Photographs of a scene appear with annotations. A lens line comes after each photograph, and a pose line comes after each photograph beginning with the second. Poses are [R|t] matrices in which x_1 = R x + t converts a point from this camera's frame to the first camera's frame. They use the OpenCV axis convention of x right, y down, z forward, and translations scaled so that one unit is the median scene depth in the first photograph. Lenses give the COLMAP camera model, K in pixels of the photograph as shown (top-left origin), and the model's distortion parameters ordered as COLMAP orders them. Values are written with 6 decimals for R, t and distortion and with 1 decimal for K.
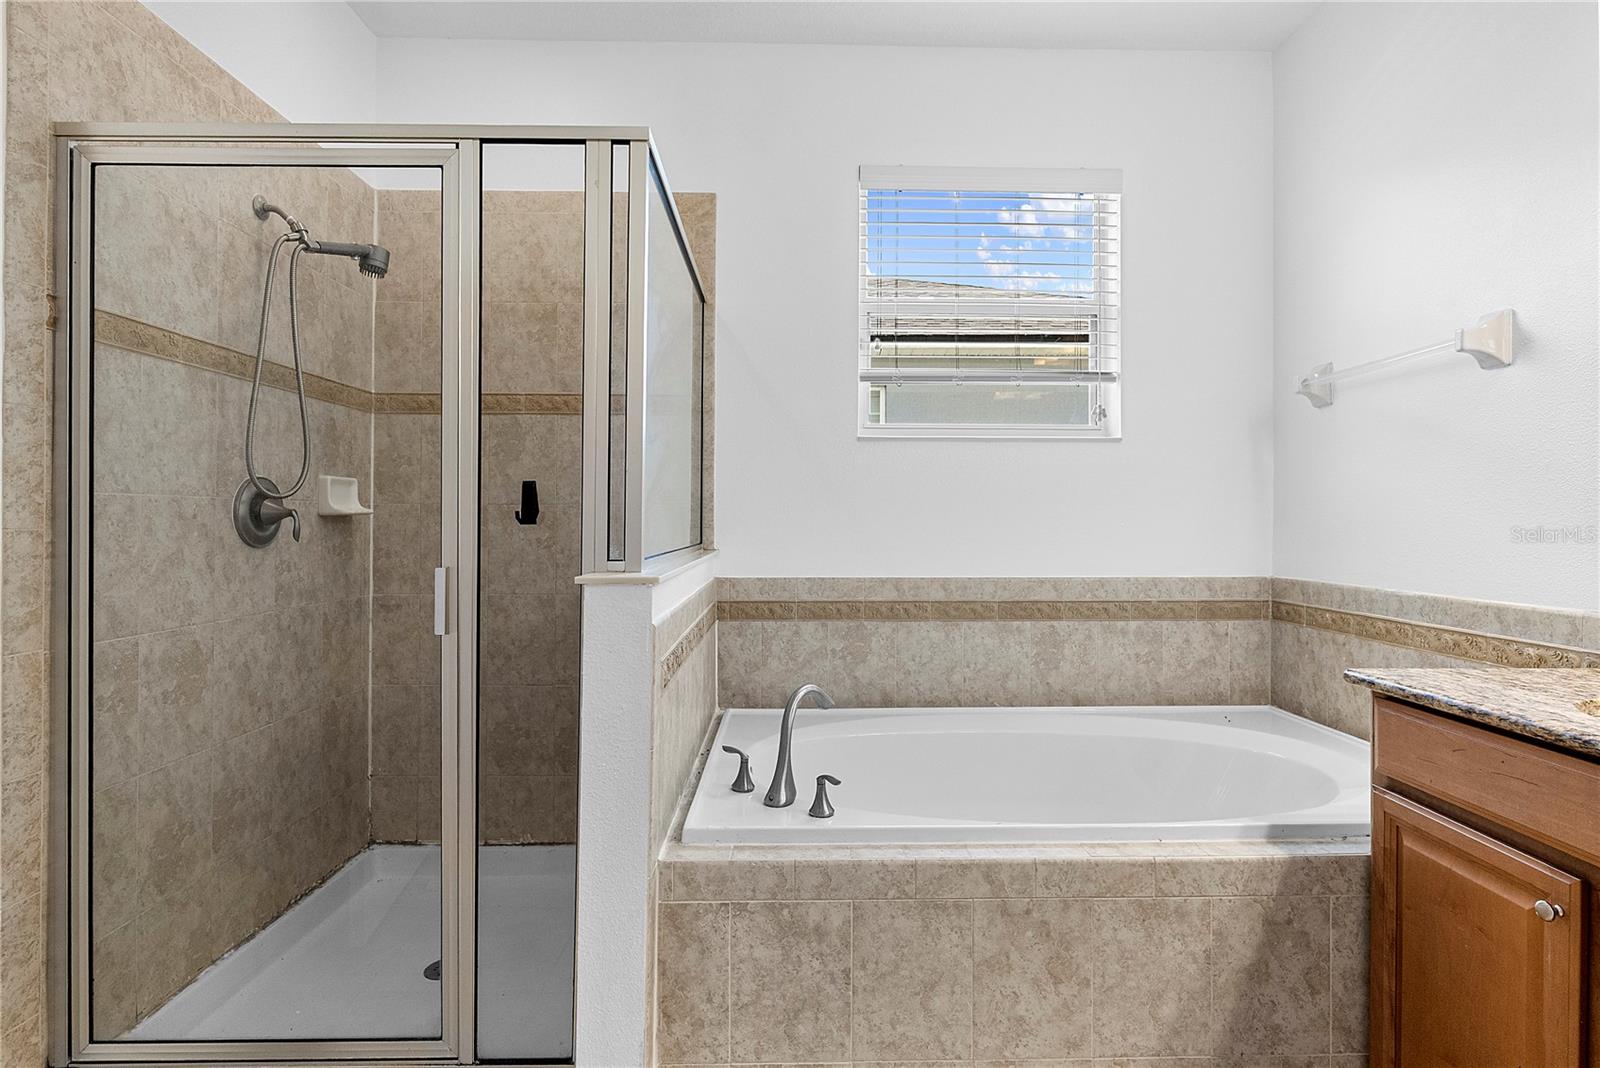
lens RADIAL K [[796.1, 0, 810.5], [0, 796.1, 523.7], [0, 0, 1]] dist [-0.000890, -0.000147]
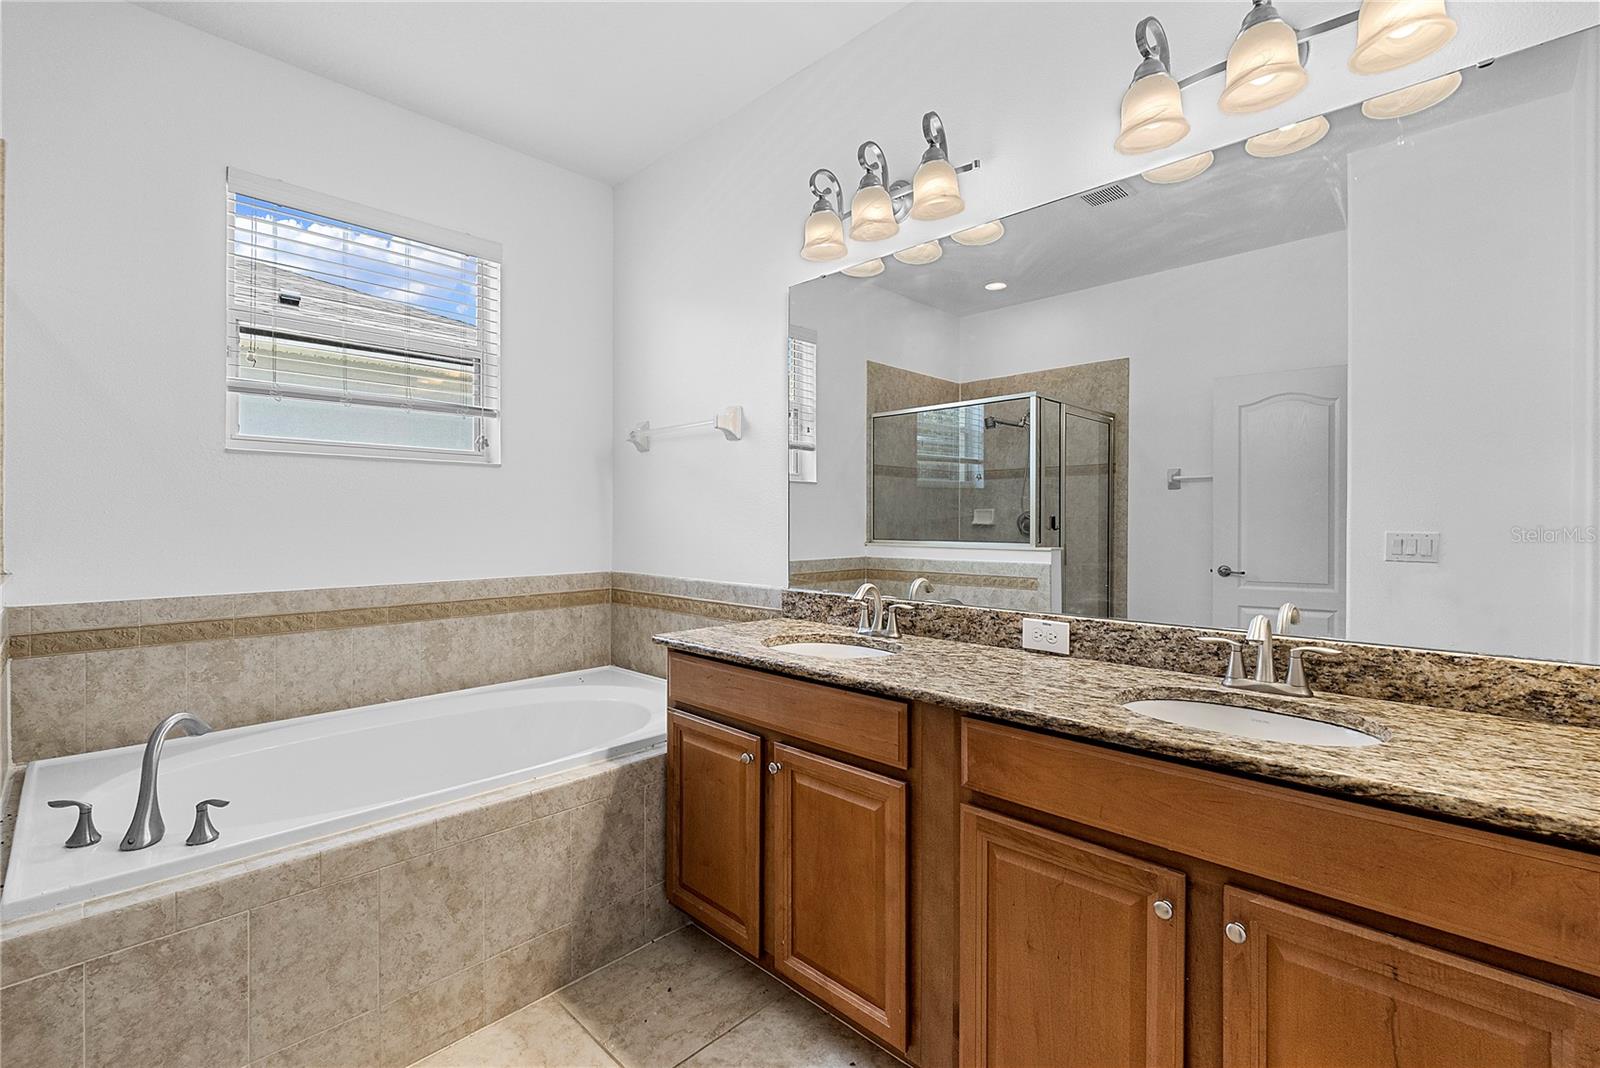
lens RADIAL K [[722.0, 0, 806.2], [0, 722.0, 520.6], [0, 0, 1]] dist [-0.002679, 0.001307]
pose [[0.708014, -0.003373, 0.706190, -0.093571], [-0.001730, 0.999977, 0.006510, -0.045145], [-0.706196, -0.005831, 0.707992, -0.180347]]
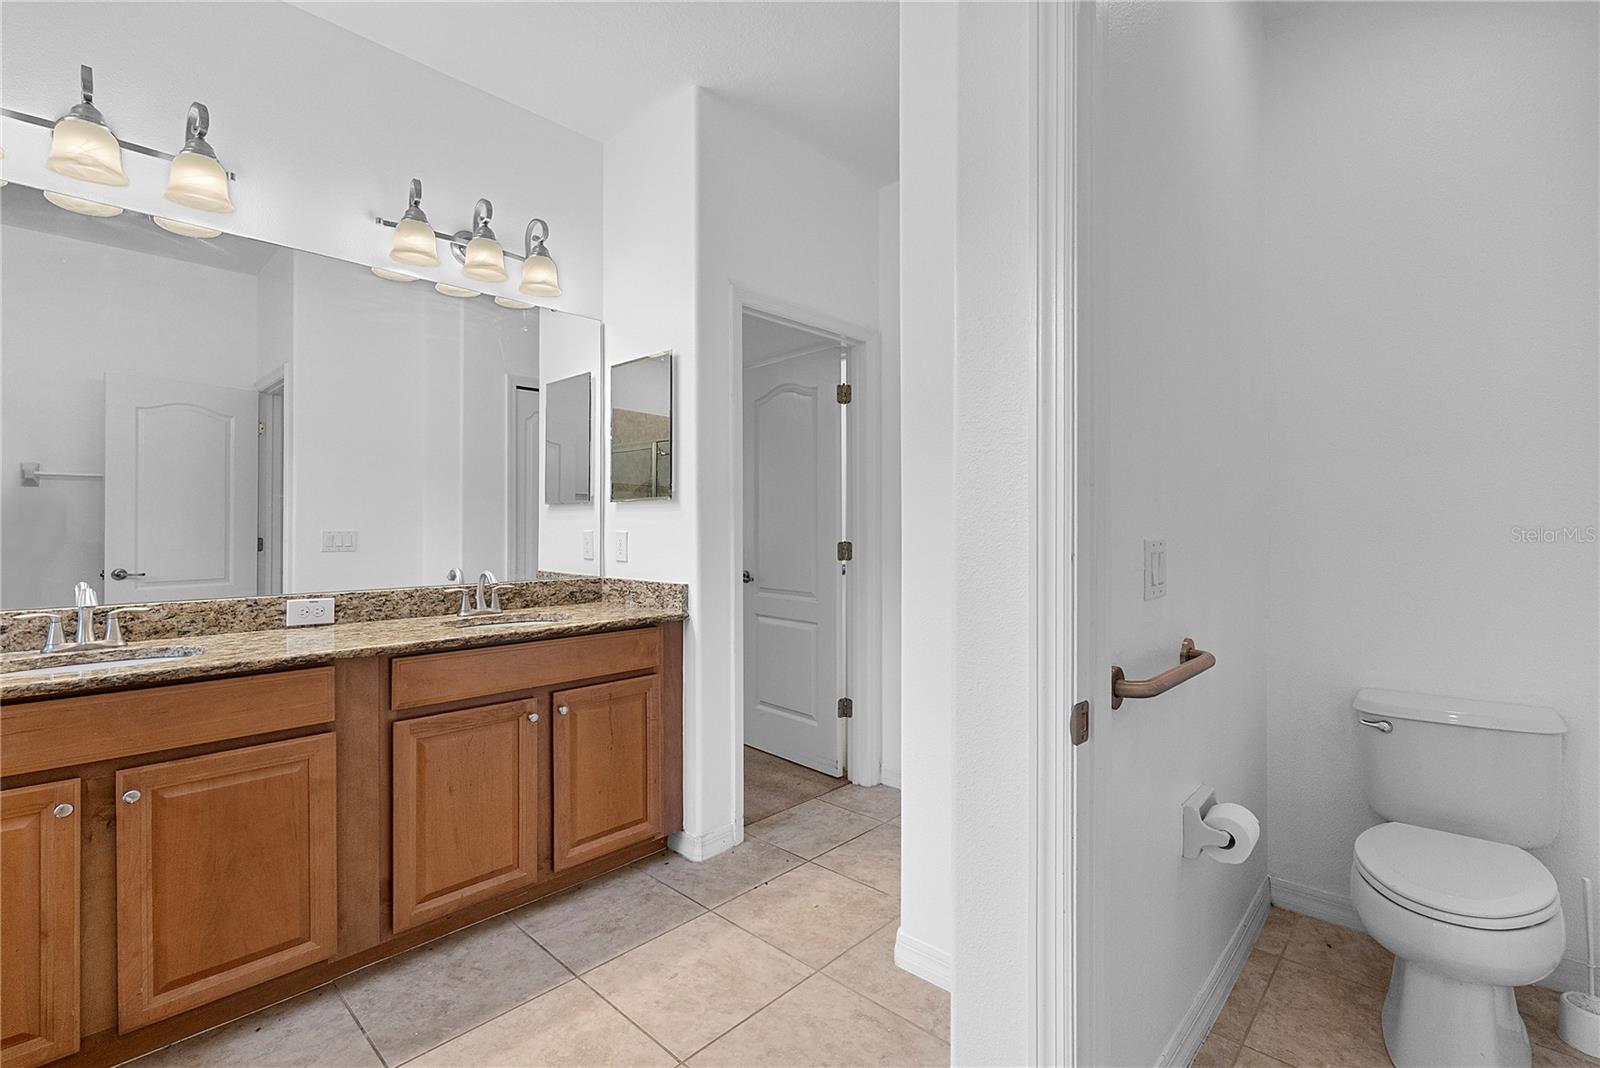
lens RADIAL K [[722.0, 0, 810.5], [0, 722.0, 533.7], [0, 0, 1]] dist [-0.002679, 0.001307]
pose [[-0.727648, -0.006352, 0.685921, -0.731022], [-0.002730, 0.999976, 0.006364, -0.013409], [-0.685945, 0.002758, -0.727648, 0.819498]]
